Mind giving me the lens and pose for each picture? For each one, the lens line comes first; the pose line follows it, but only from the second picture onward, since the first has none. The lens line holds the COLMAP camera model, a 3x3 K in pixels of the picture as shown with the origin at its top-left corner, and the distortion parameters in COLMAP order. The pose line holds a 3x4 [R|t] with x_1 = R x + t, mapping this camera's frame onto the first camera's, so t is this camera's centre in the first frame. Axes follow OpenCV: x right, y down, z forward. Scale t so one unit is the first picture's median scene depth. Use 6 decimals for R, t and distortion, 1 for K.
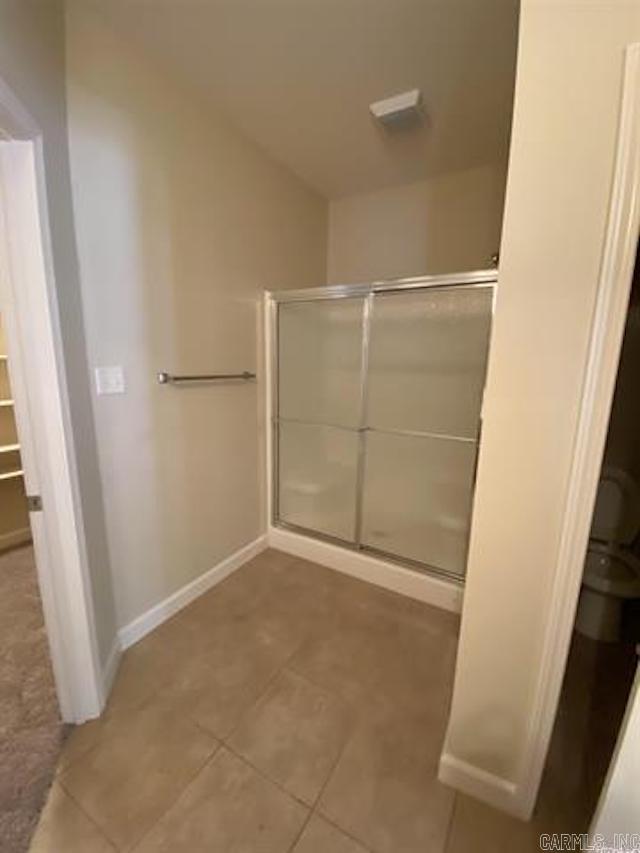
lens RADIAL K [[345.4, 0, 317.5], [0, 345.4, 424.0], [0, 0, 1]] dist [0.012243, -0.016723]
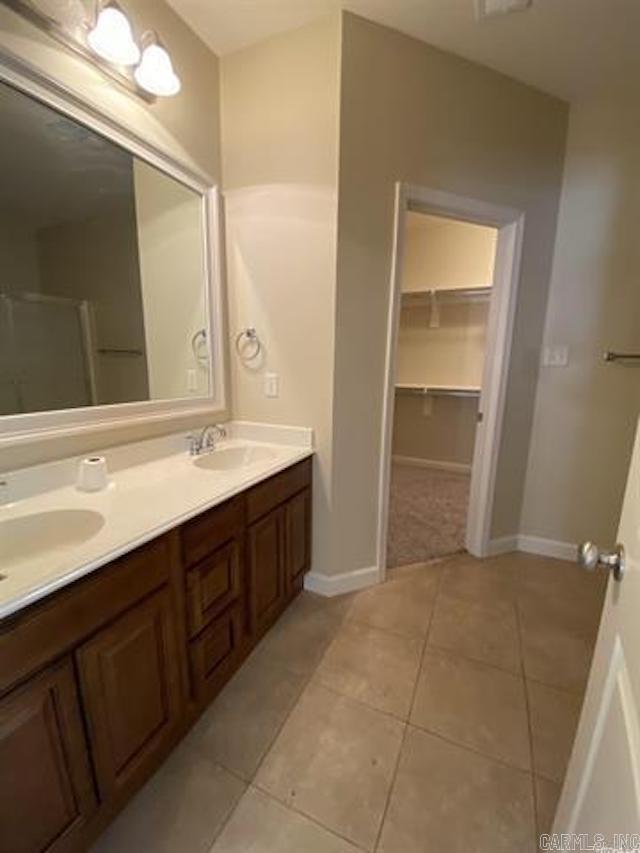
lens RADIAL K [[345.4, 0, 317.5], [0, 345.4, 424.0], [0, 0, 1]] dist [0.012243, -0.016723]
pose [[0.087032, 0.179237, -0.979949, 0.749582], [-0.197037, 0.967346, 0.159433, 0.110509], [0.976525, 0.179210, 0.119506, -0.064867]]
